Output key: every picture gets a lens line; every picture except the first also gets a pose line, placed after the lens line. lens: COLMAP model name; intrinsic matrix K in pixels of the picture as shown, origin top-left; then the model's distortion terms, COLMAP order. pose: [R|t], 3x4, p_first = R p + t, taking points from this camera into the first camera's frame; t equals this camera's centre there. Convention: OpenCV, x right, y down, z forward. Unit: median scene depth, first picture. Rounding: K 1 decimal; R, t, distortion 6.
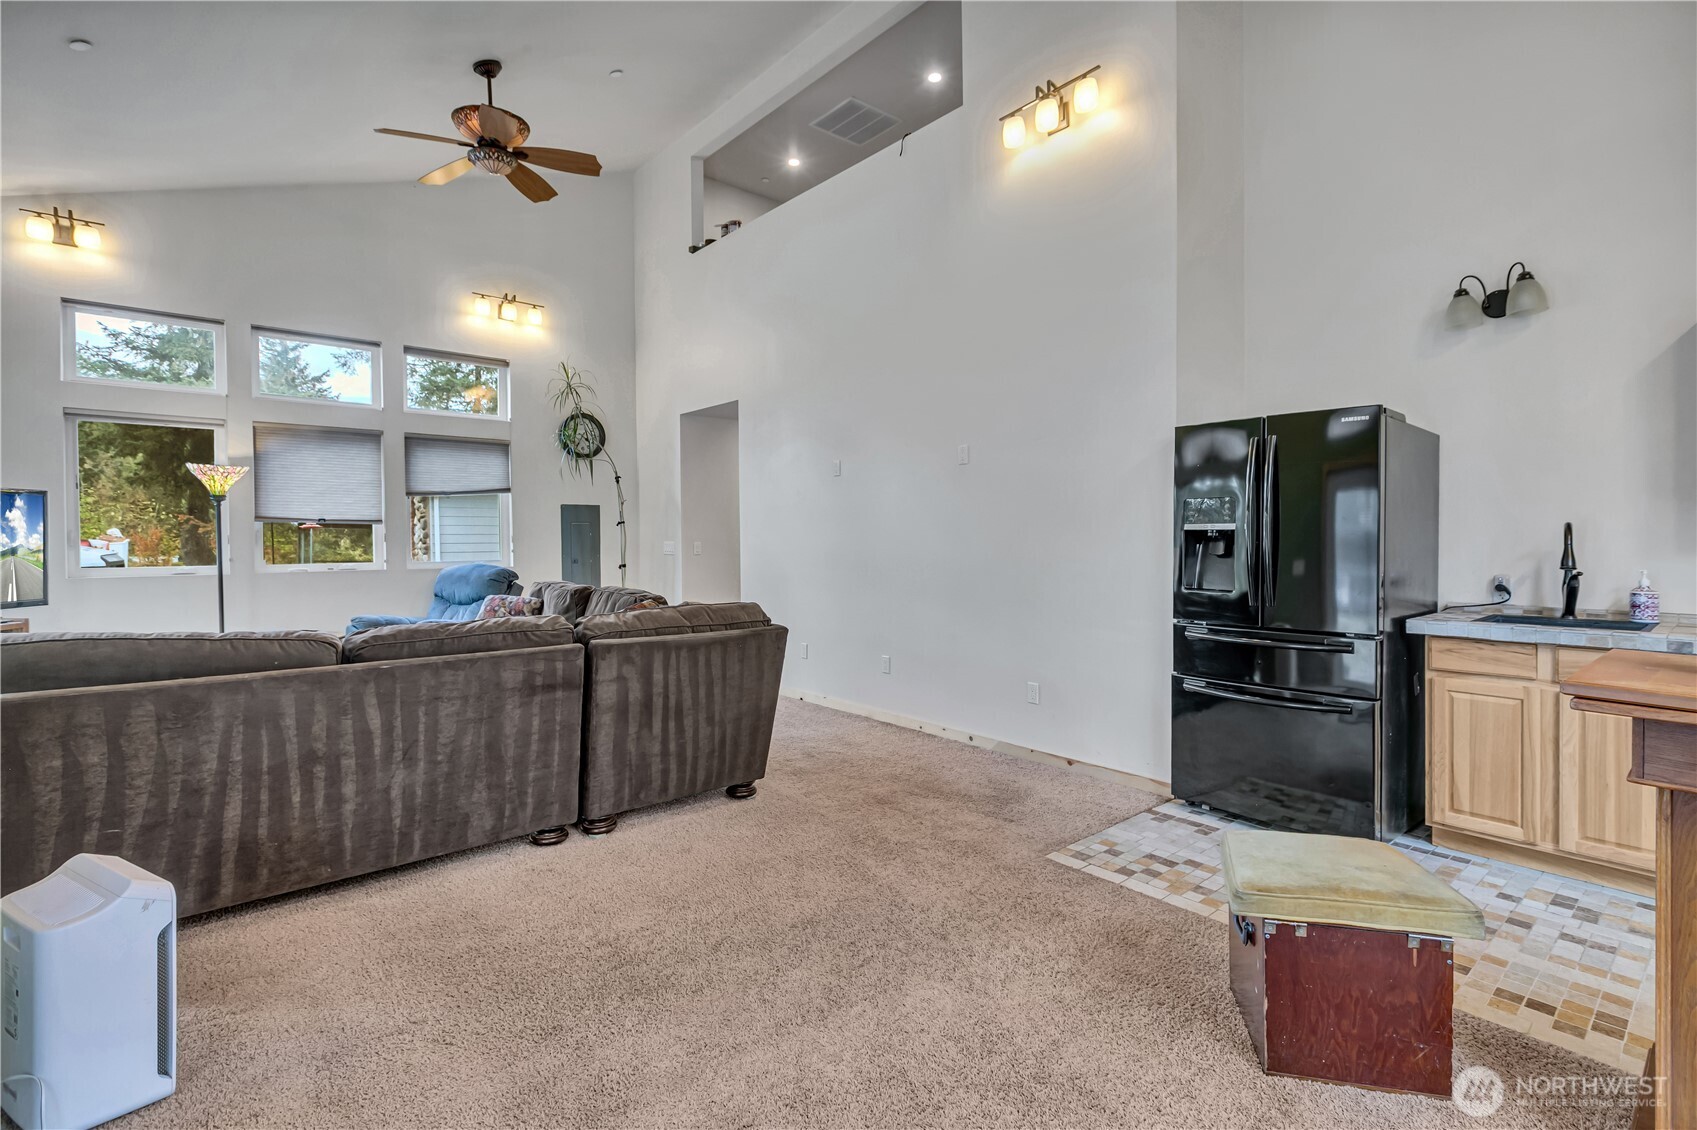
lens RADIAL K [[779.2, 0, 846.5], [0, 779.2, 539.8], [0, 0, 1]] dist [-0.032253, -0.000324]
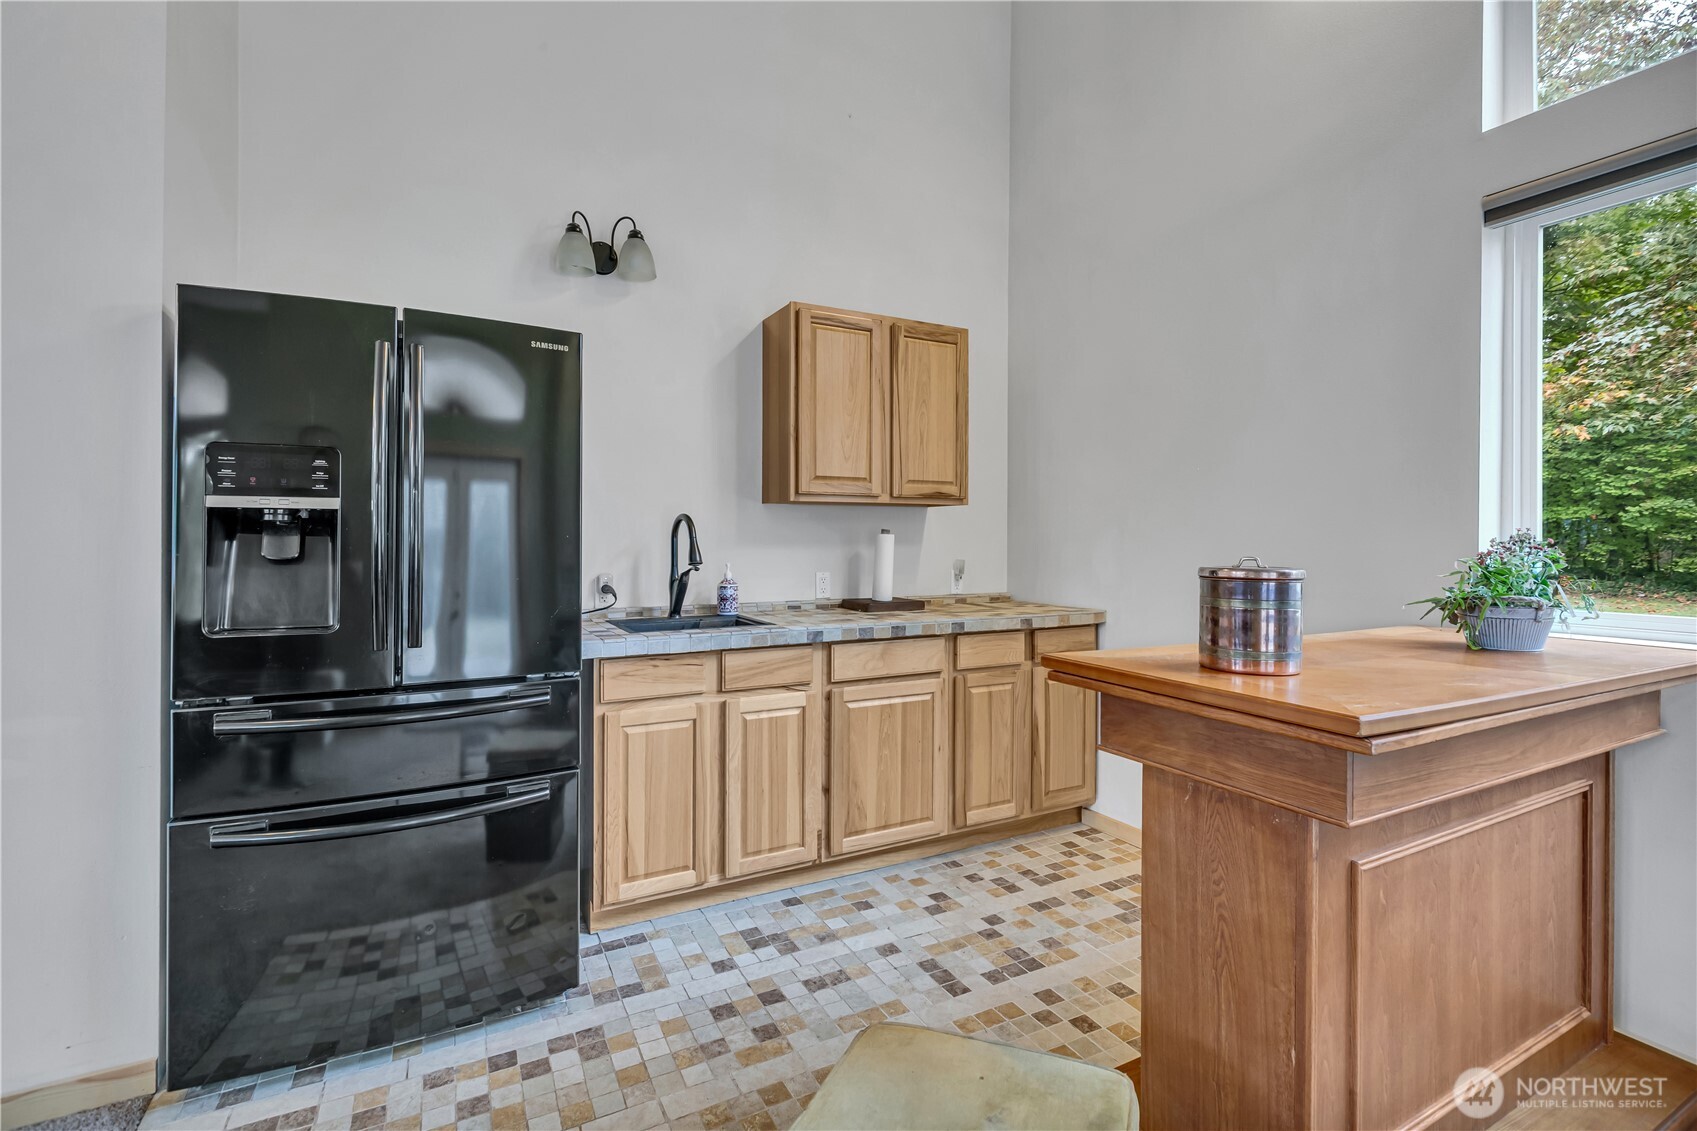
lens RADIAL K [[779.2, 0, 846.5], [0, 779.2, 540.3], [0, 0, 1]] dist [-0.032253, -0.000324]
pose [[0.227121, 0.000270, 0.973866, 0.082343], [0.008108, 0.999965, -0.002168, 0.013673], [-0.973833, 0.008389, 0.227111, 0.603802]]
